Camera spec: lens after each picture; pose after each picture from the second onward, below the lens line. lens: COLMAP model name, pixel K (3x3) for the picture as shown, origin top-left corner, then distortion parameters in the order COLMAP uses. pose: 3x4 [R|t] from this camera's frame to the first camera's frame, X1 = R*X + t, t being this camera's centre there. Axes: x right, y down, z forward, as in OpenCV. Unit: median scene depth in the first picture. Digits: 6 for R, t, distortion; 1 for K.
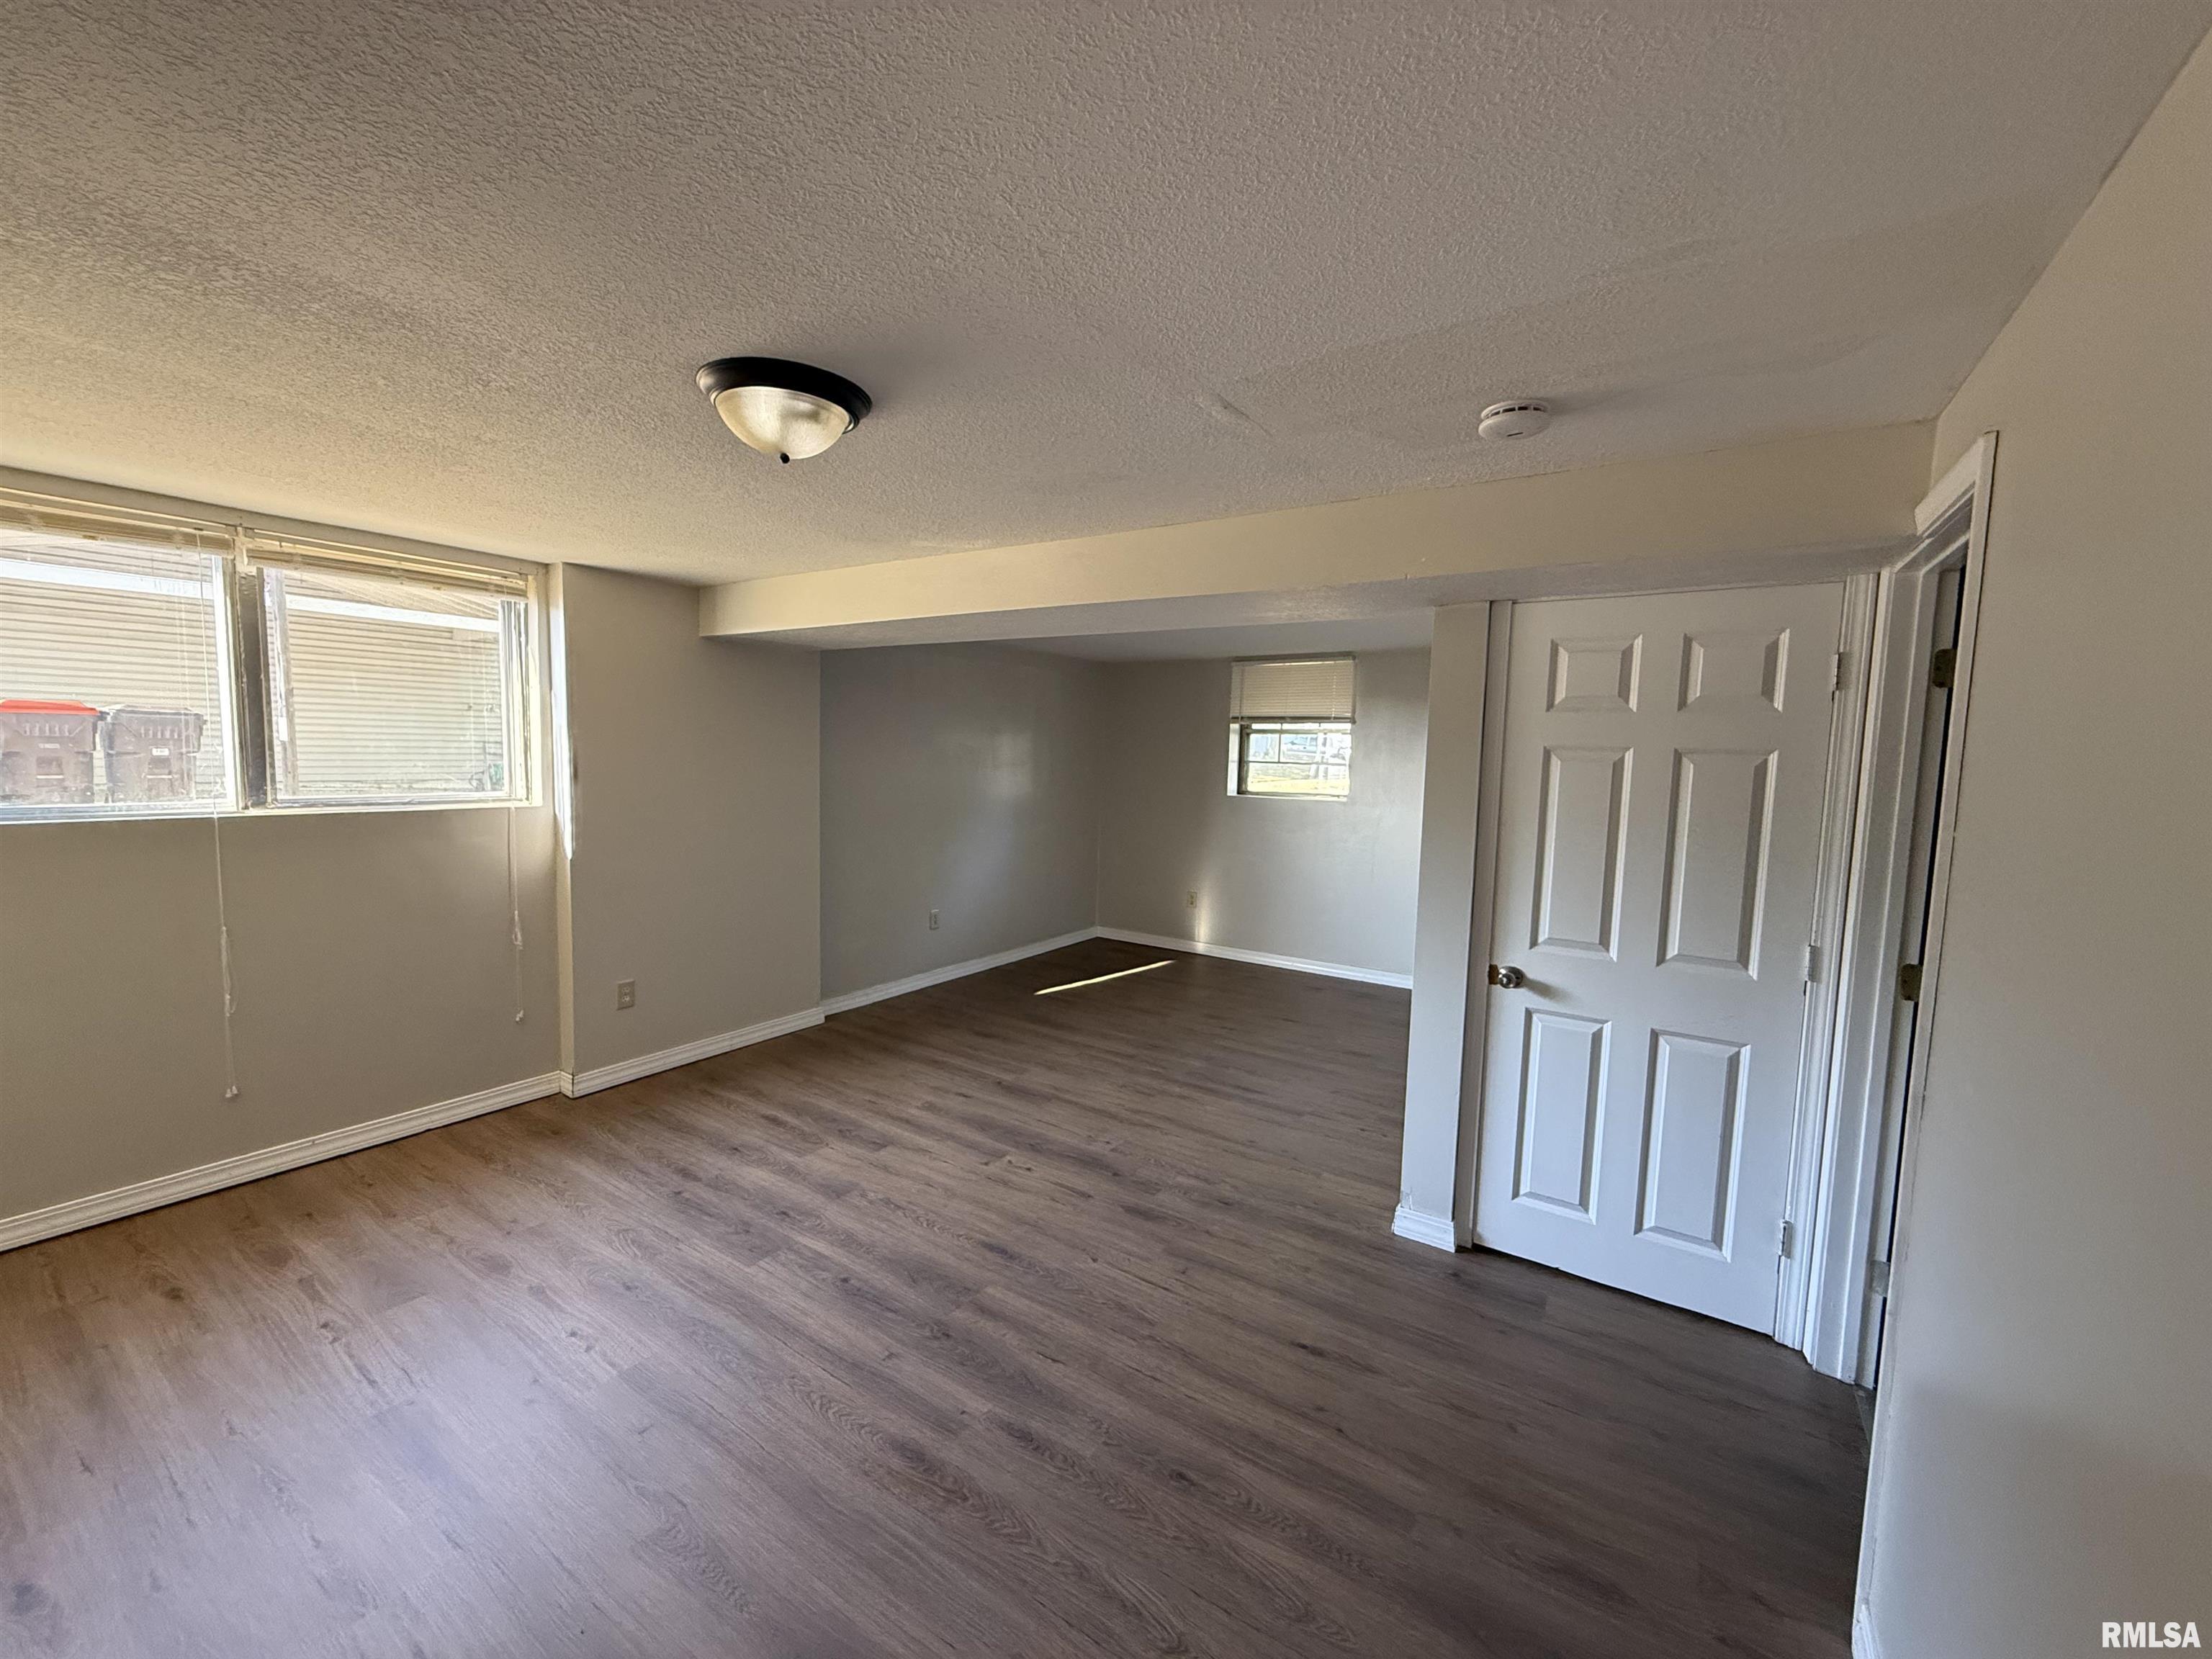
lens RADIAL K [[883.8, 0, 1098.9], [0, 883.8, 826.0], [0, 0, 1]] dist [0.000474, -0.000046]
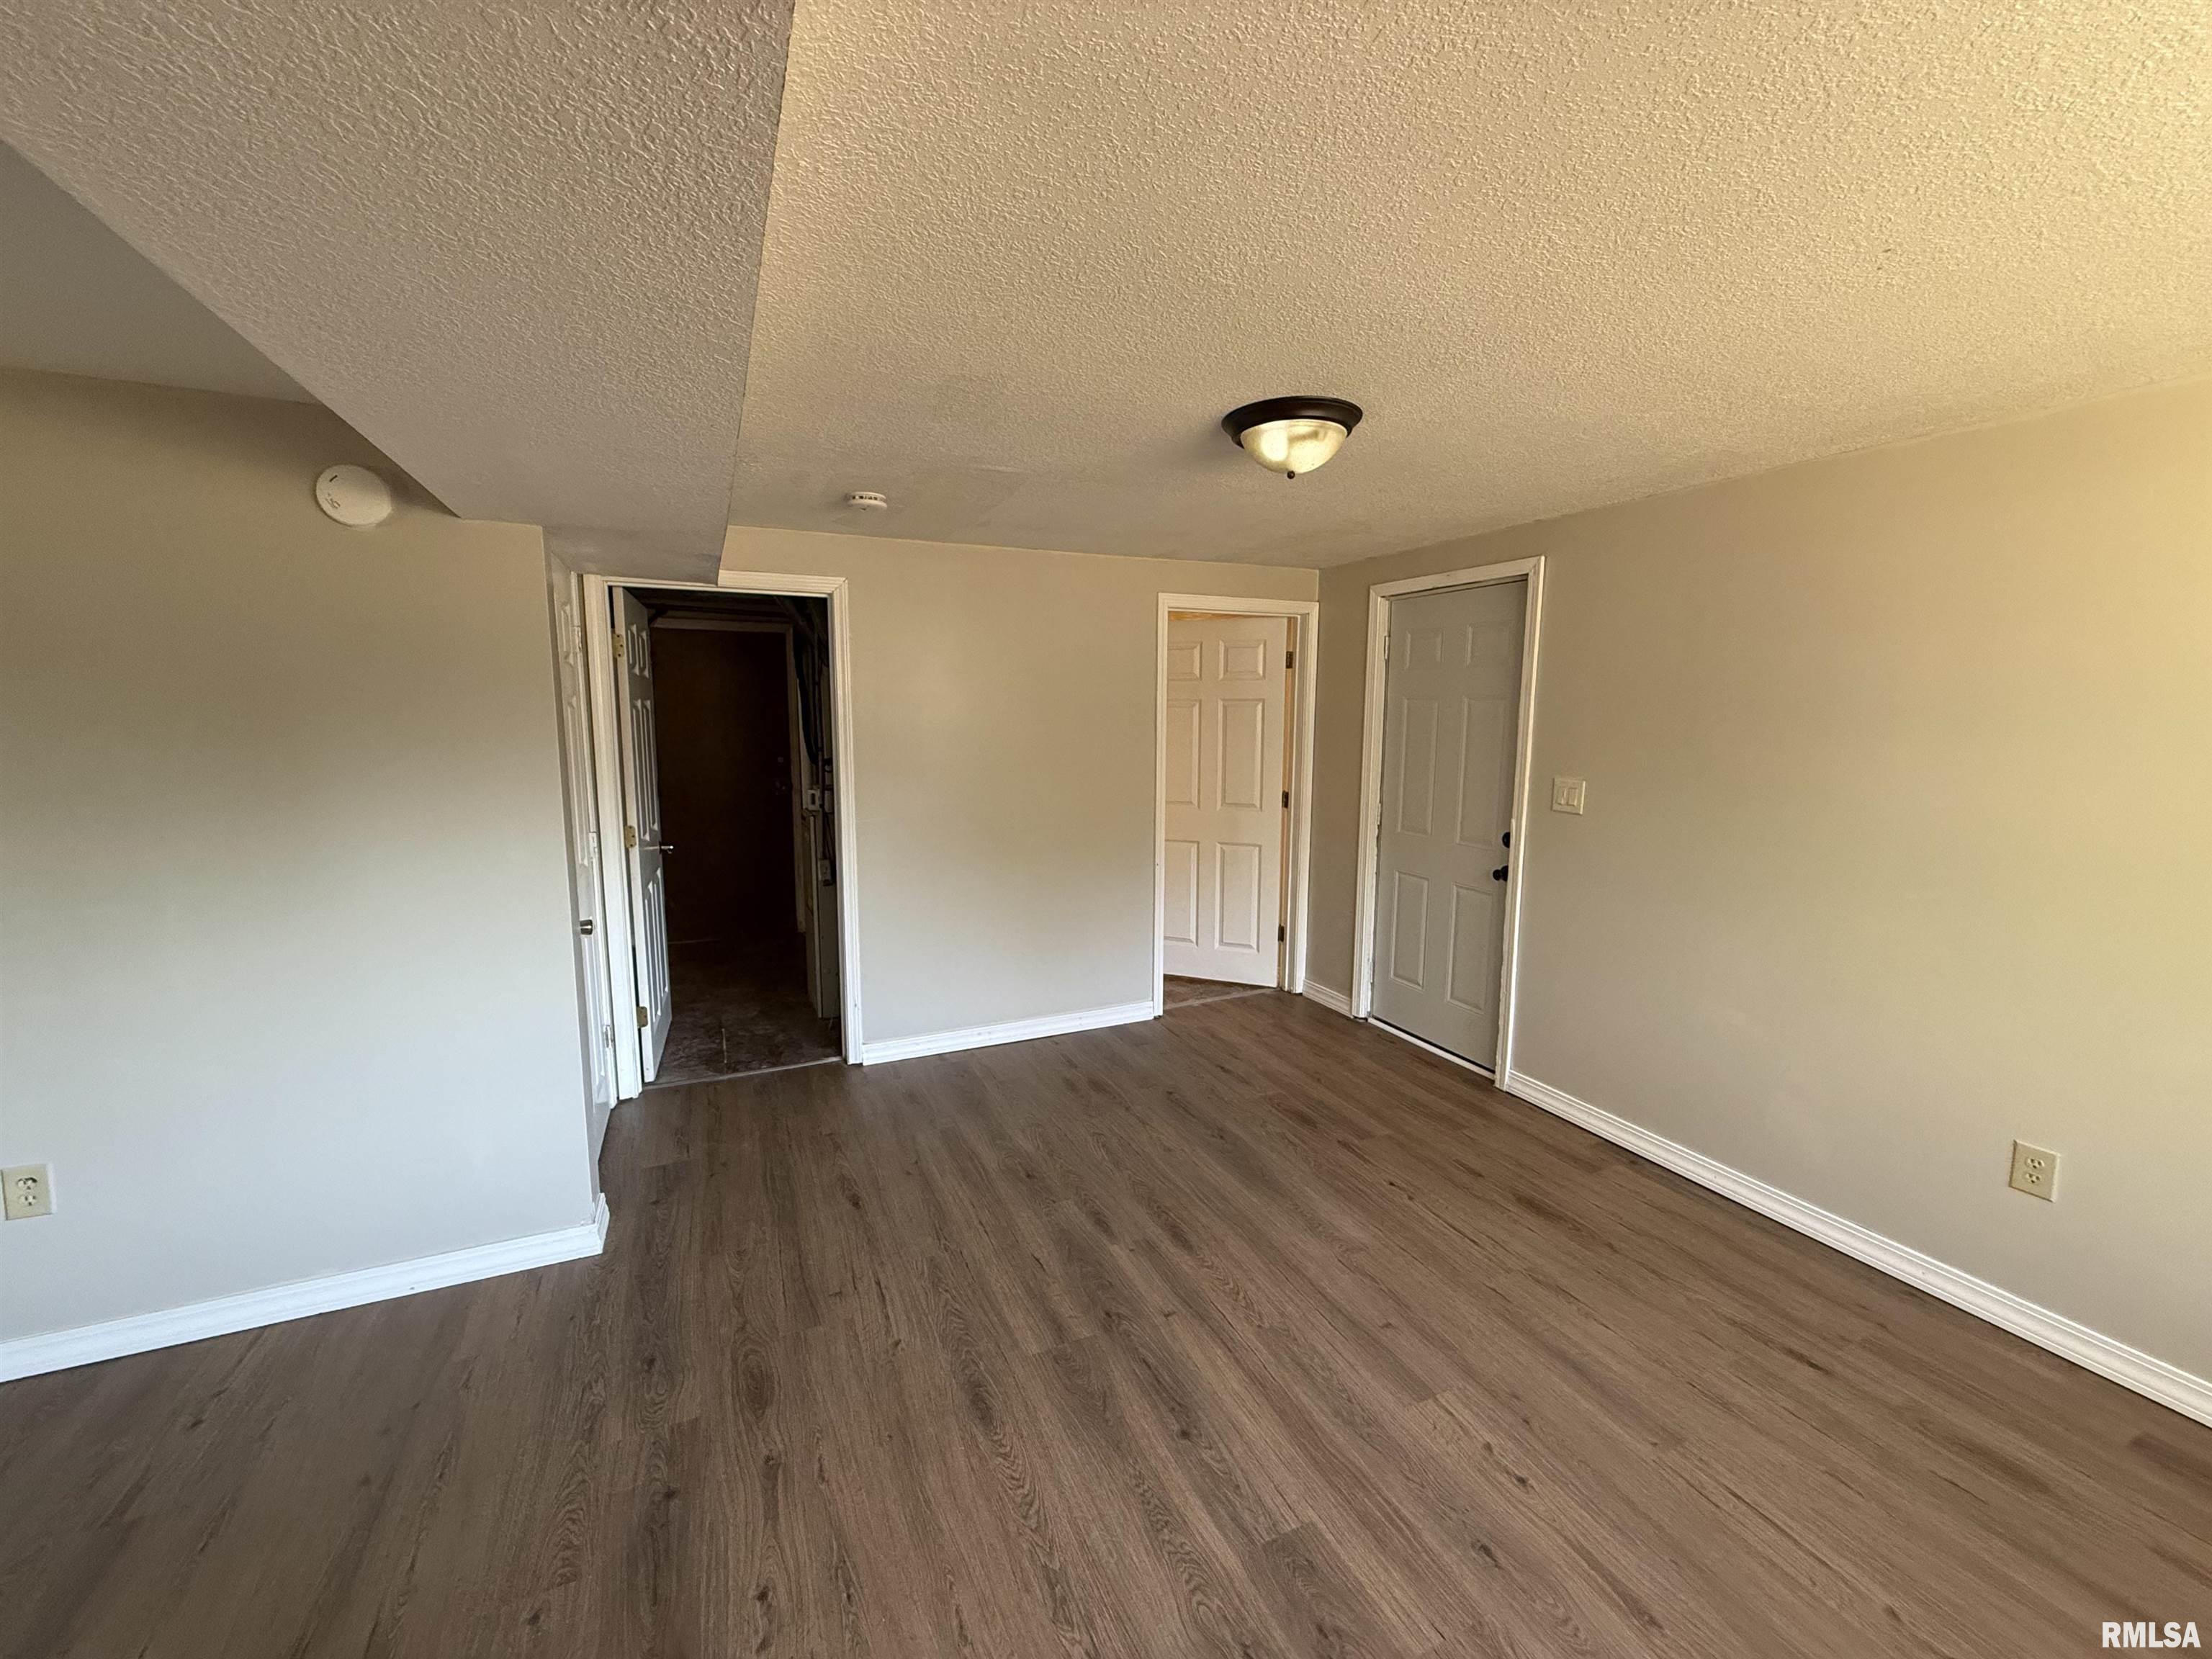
lens RADIAL K [[883.8, 0, 1098.9], [0, 883.8, 826.0], [0, 0, 1]] dist [0.000474, -0.000046]
pose [[-0.848628, -0.097835, 0.519864, -0.442691], [0.019699, 0.976222, 0.215876, -0.117351], [-0.528623, 0.193440, -0.826522, 1.222165]]
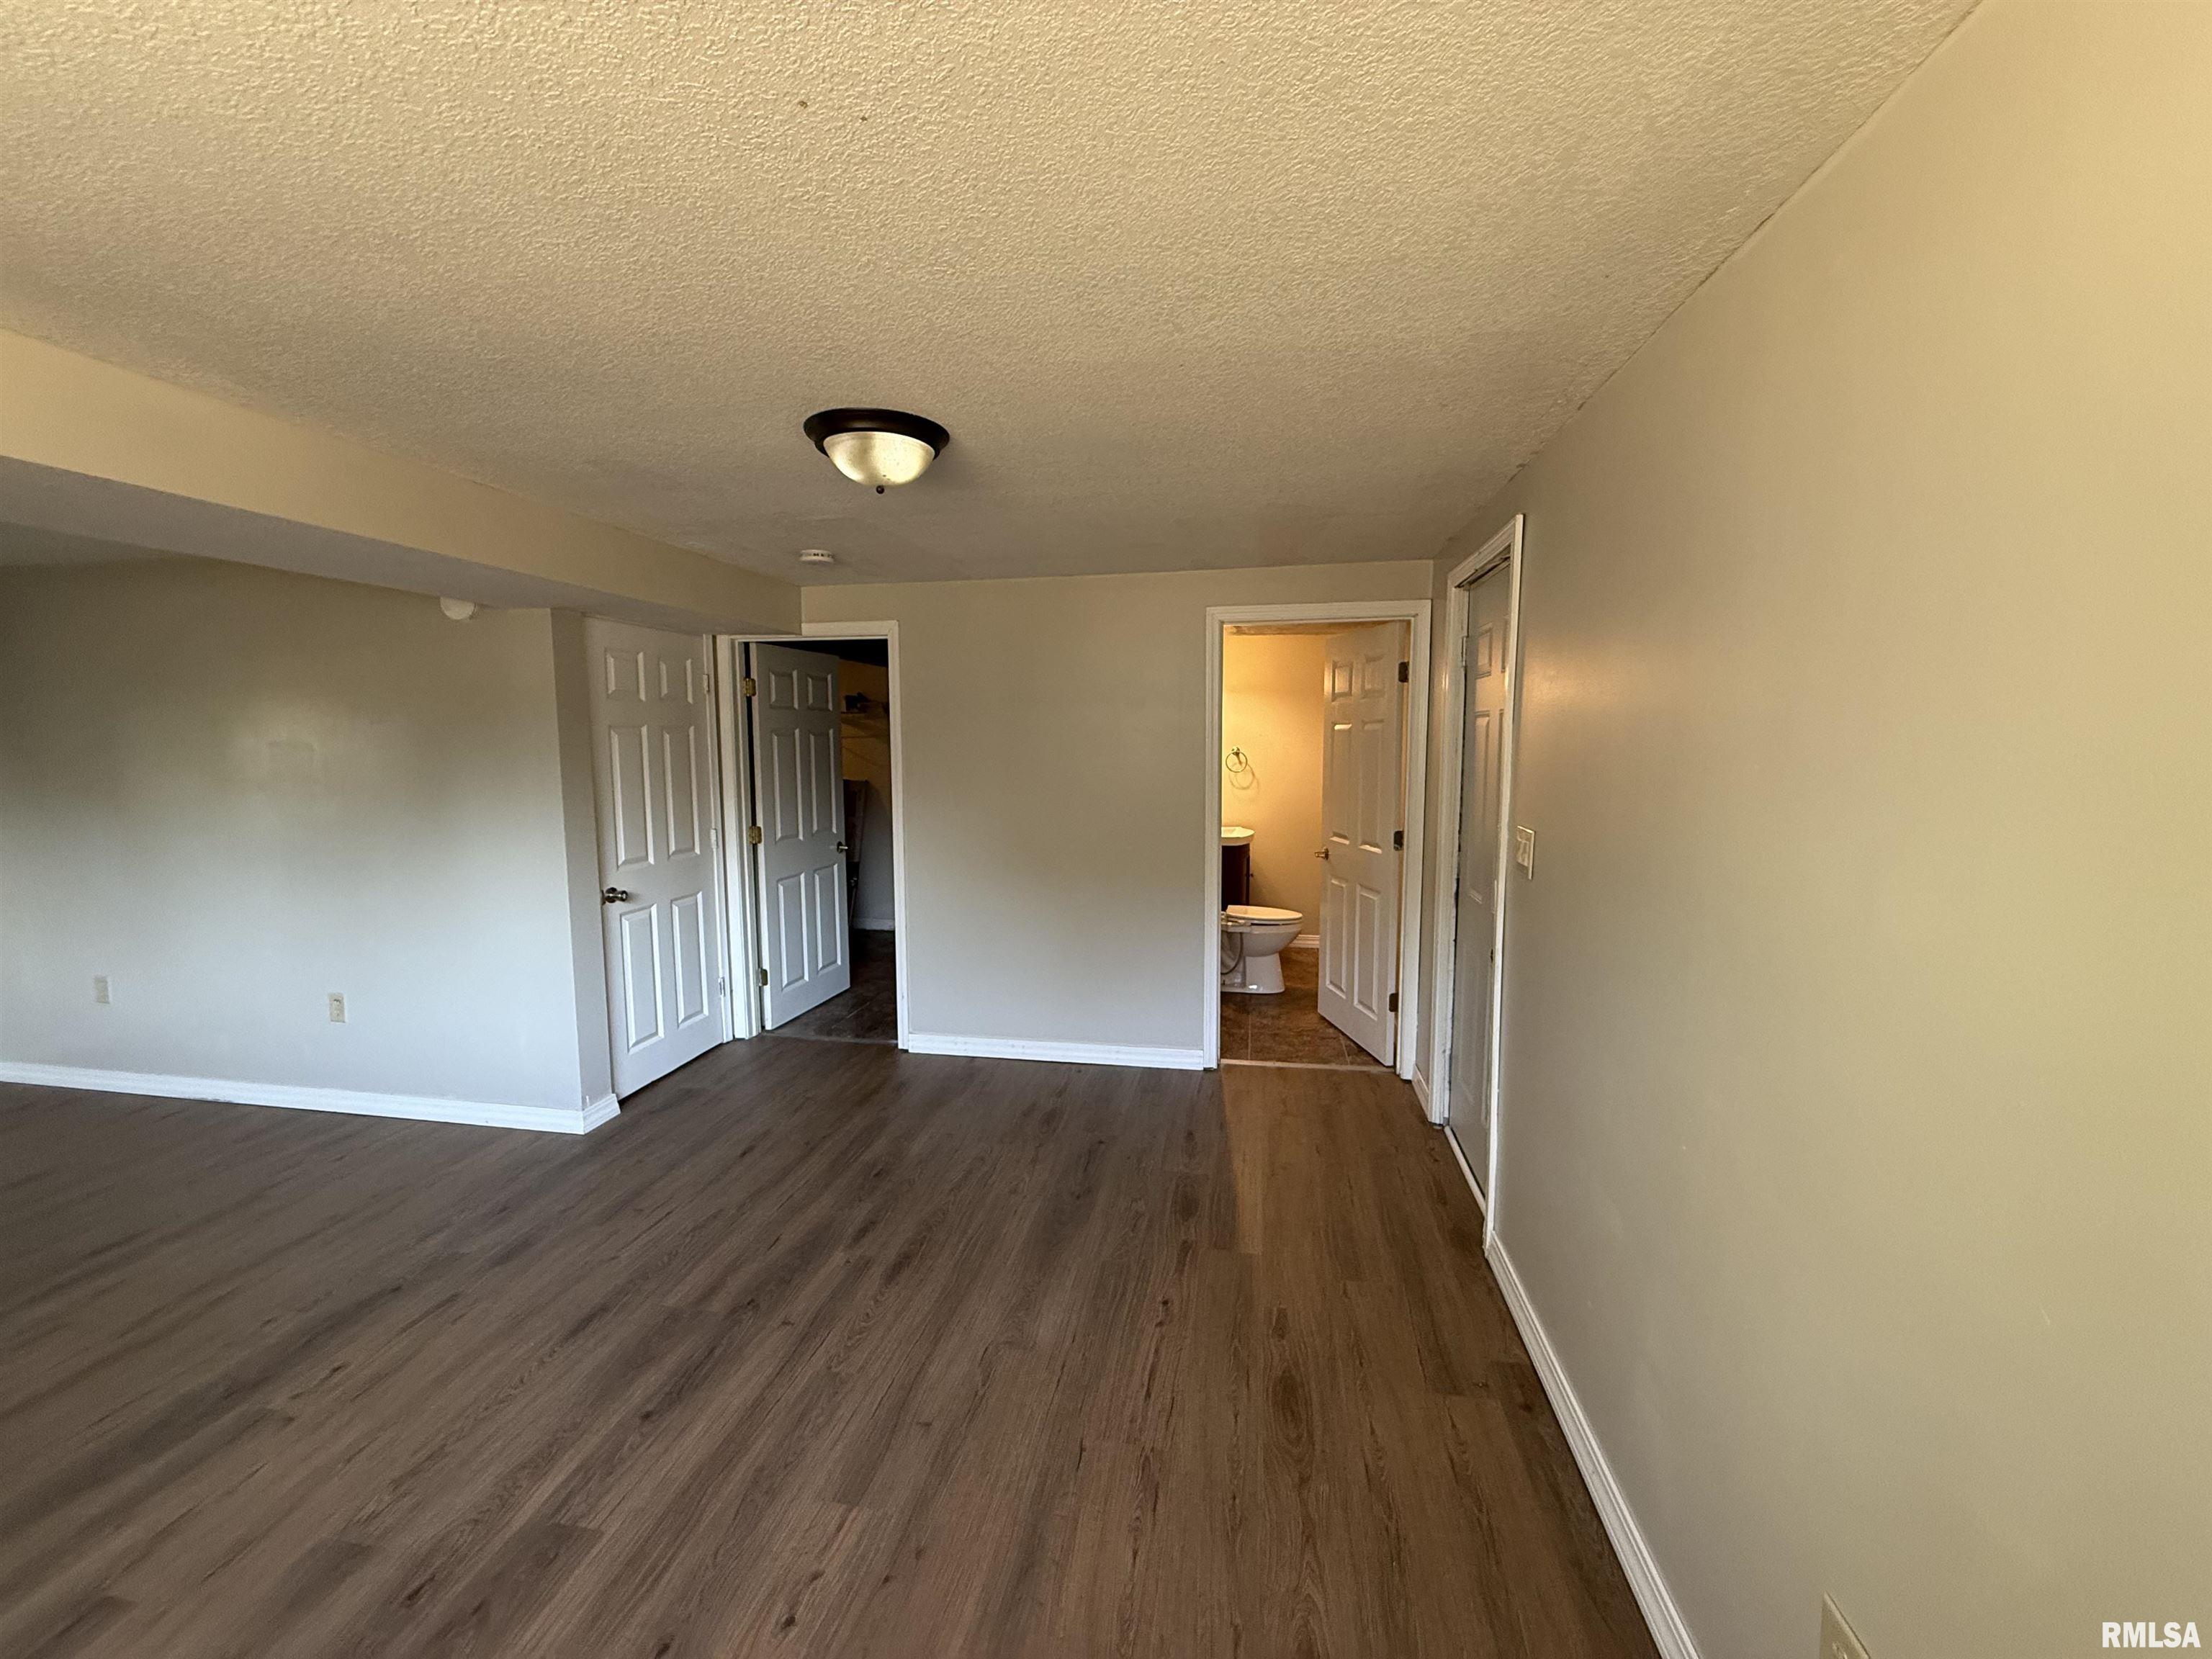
lens RADIAL K [[883.8, 0, 1098.9], [0, 883.8, 826.0], [0, 0, 1]] dist [0.000474, -0.000046]
pose [[-0.399672, -0.117898, 0.909045, -0.867115], [0.070934, 0.984743, 0.158902, -0.079145], [-0.913910, 0.127991, -0.385211, 0.681871]]
